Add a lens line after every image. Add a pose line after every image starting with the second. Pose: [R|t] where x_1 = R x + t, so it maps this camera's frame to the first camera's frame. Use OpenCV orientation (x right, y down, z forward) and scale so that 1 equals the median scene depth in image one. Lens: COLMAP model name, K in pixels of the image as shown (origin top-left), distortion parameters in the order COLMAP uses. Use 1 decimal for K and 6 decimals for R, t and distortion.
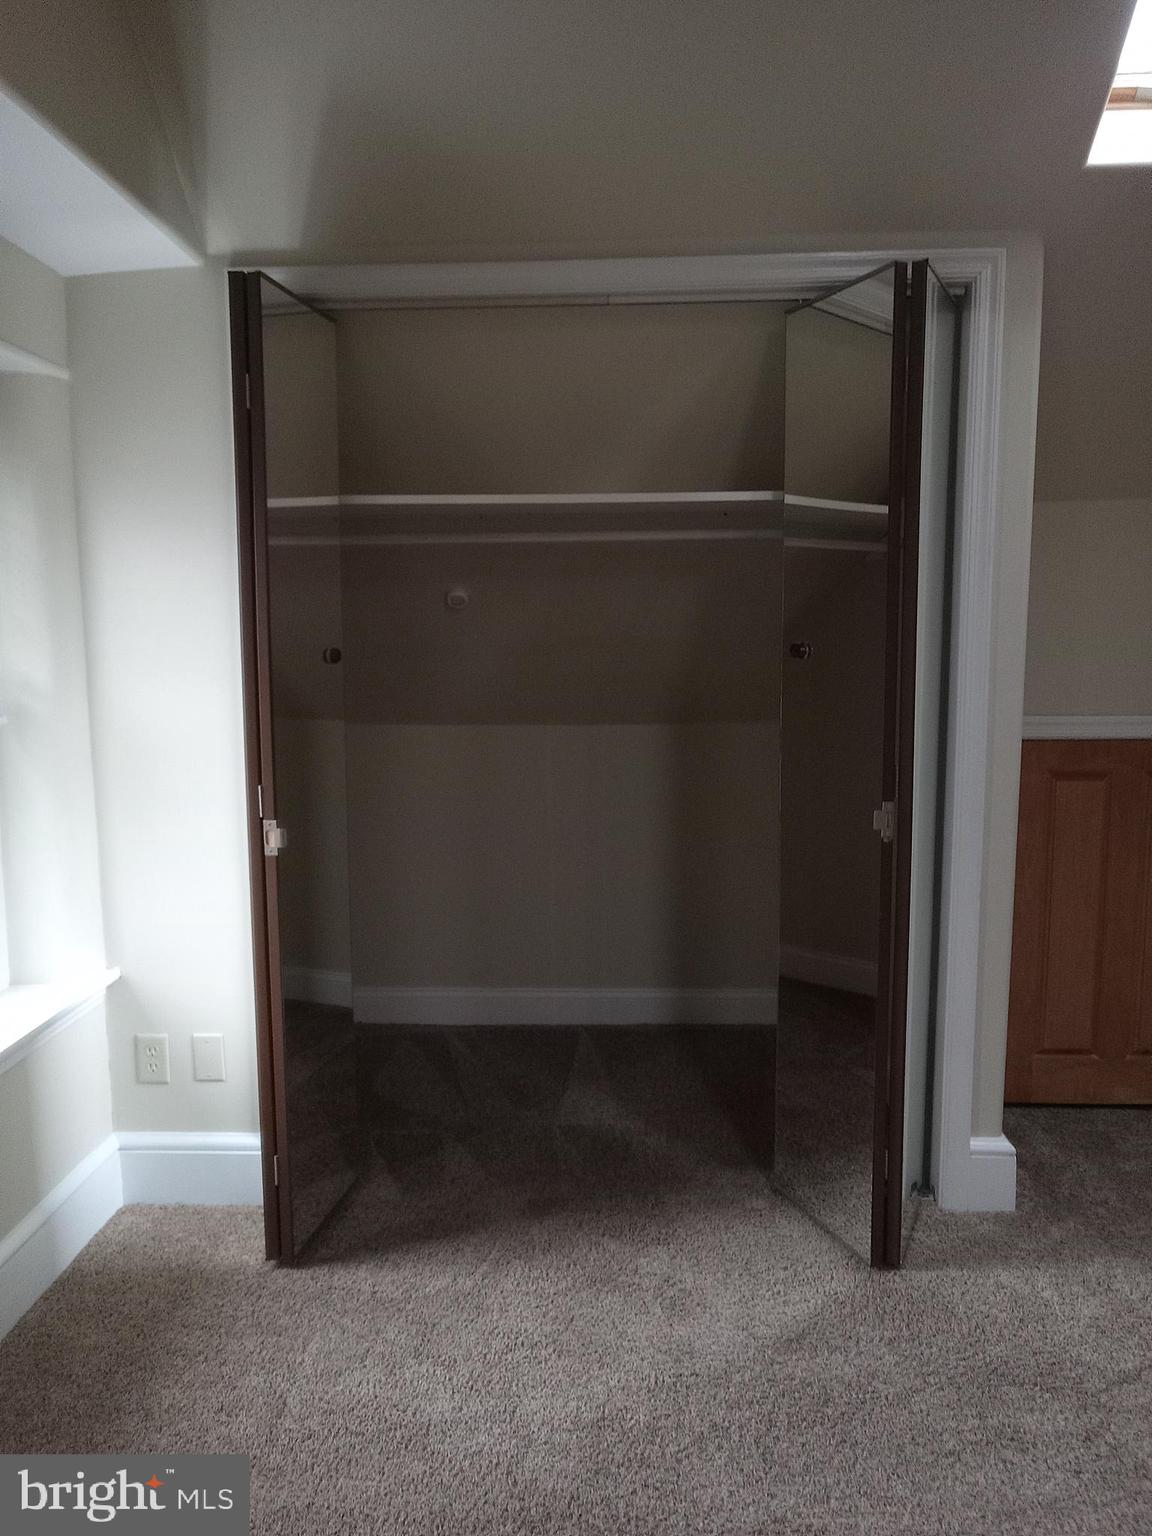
lens RADIAL K [[1167.3, 0, 566.6], [0, 1167.3, 774.3], [0, 0, 1]] dist [-0.003700, -0.002994]
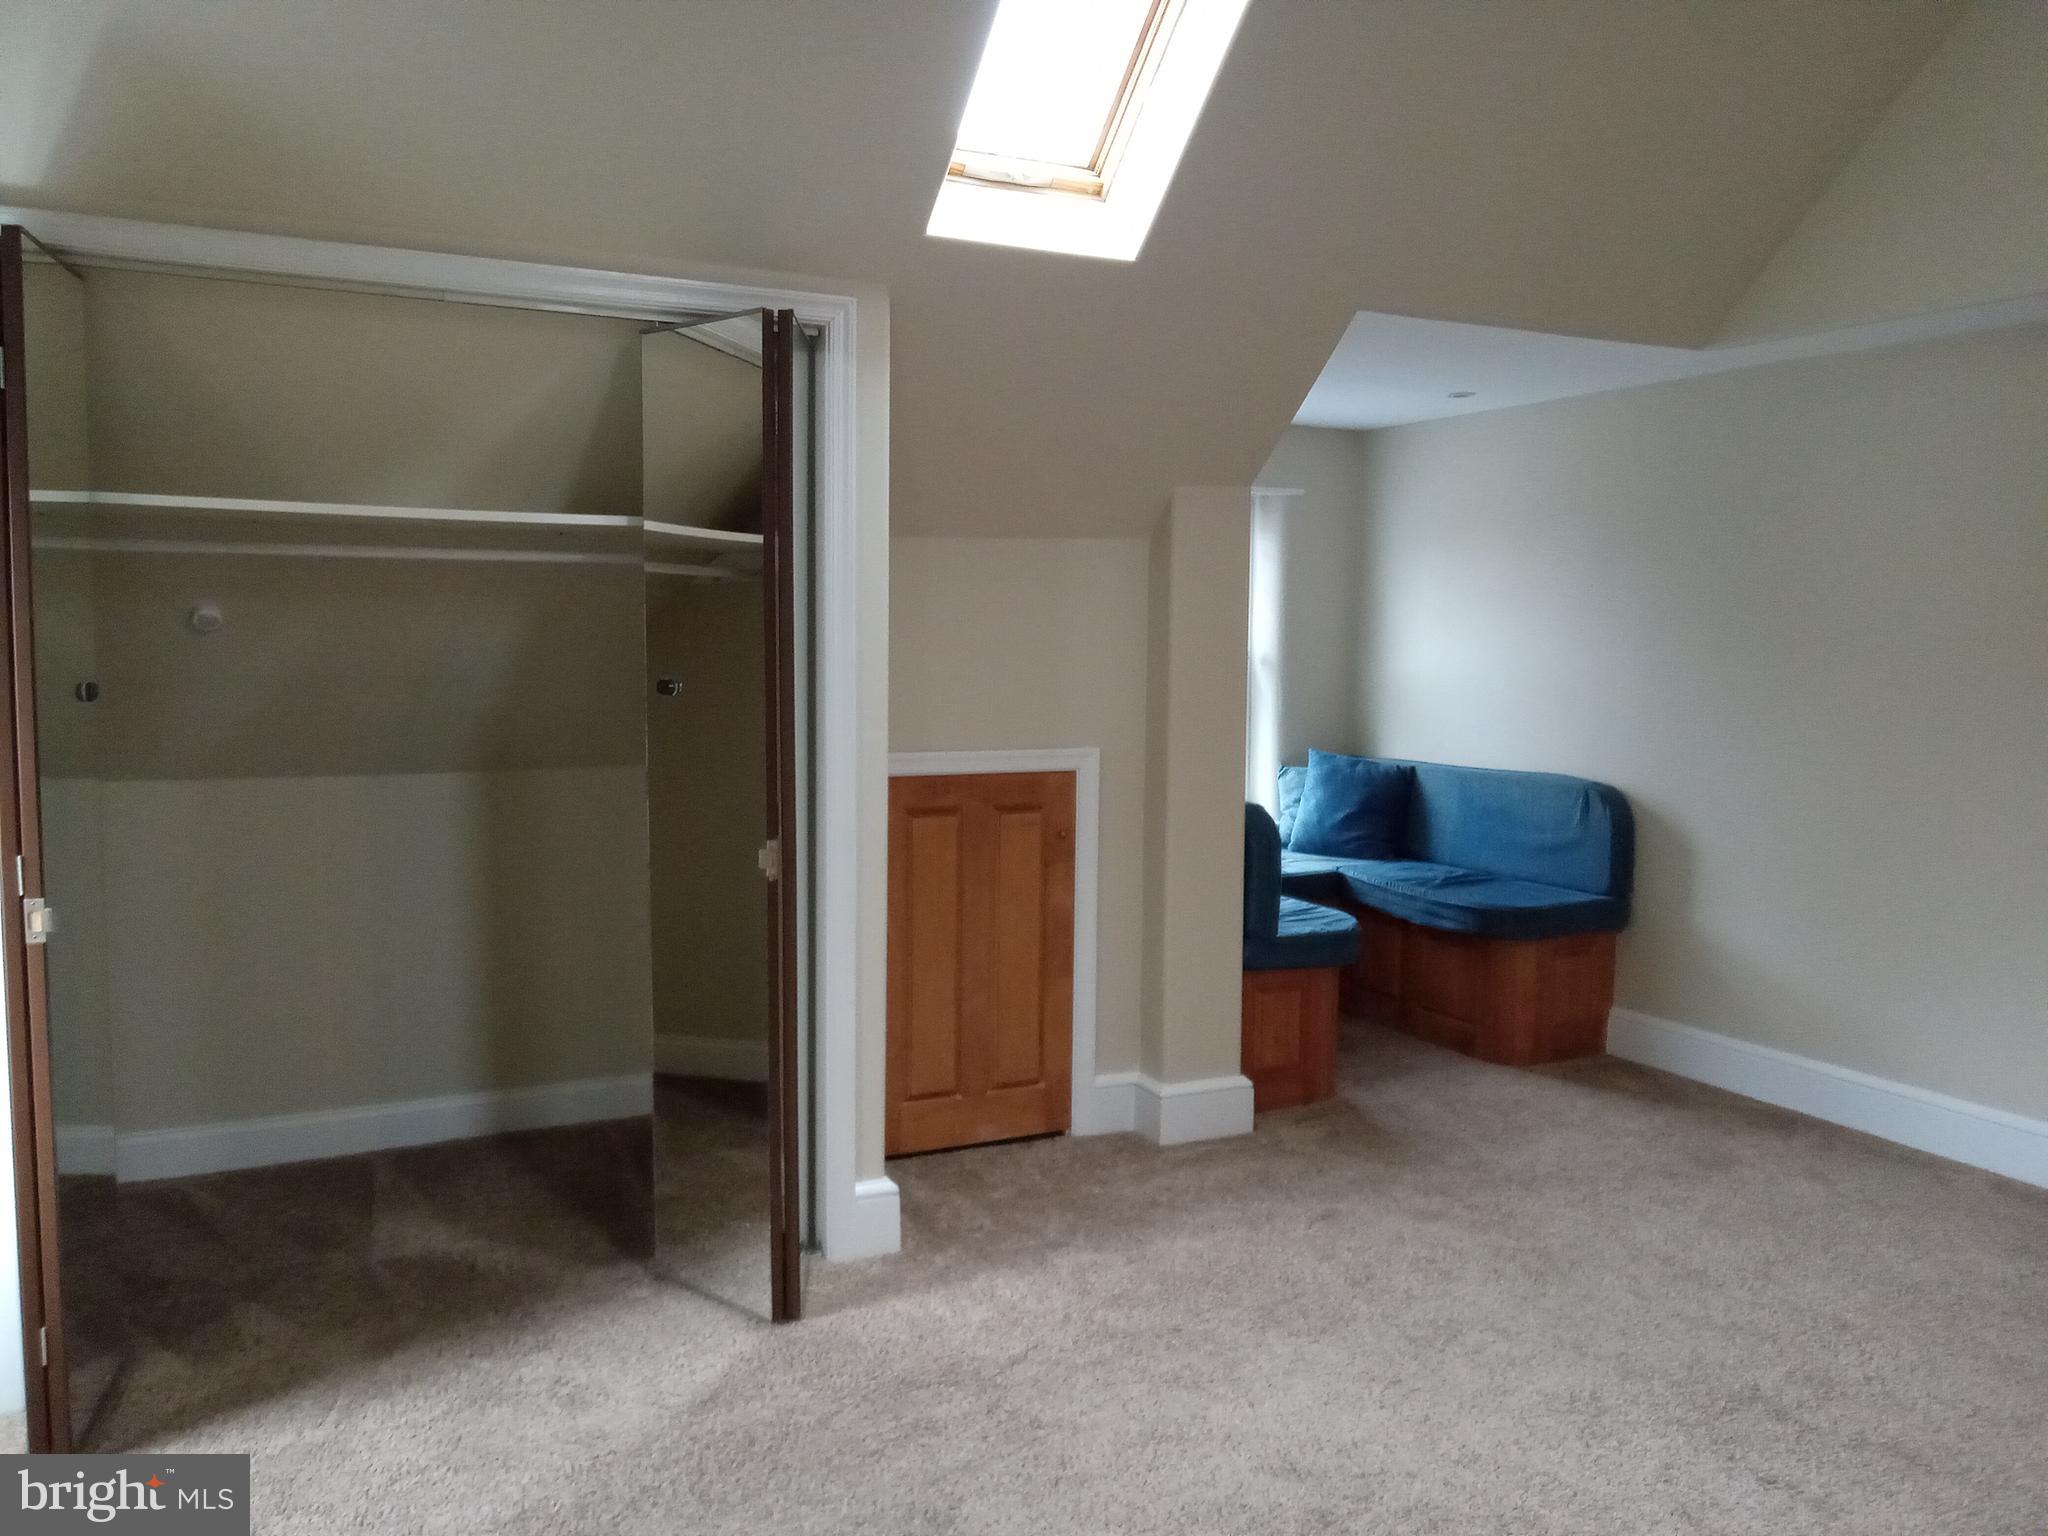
lens RADIAL K [[1556.4, 0, 1023.4], [0, 1556.4, 771.2], [0, 0, 1]] dist [-0.003700, -0.002994]
pose [[0.875424, -0.024123, 0.482753, -0.157384], [0.046208, 0.998356, -0.033906, 0.018055], [-0.481141, 0.051989, 0.875100, -0.236235]]
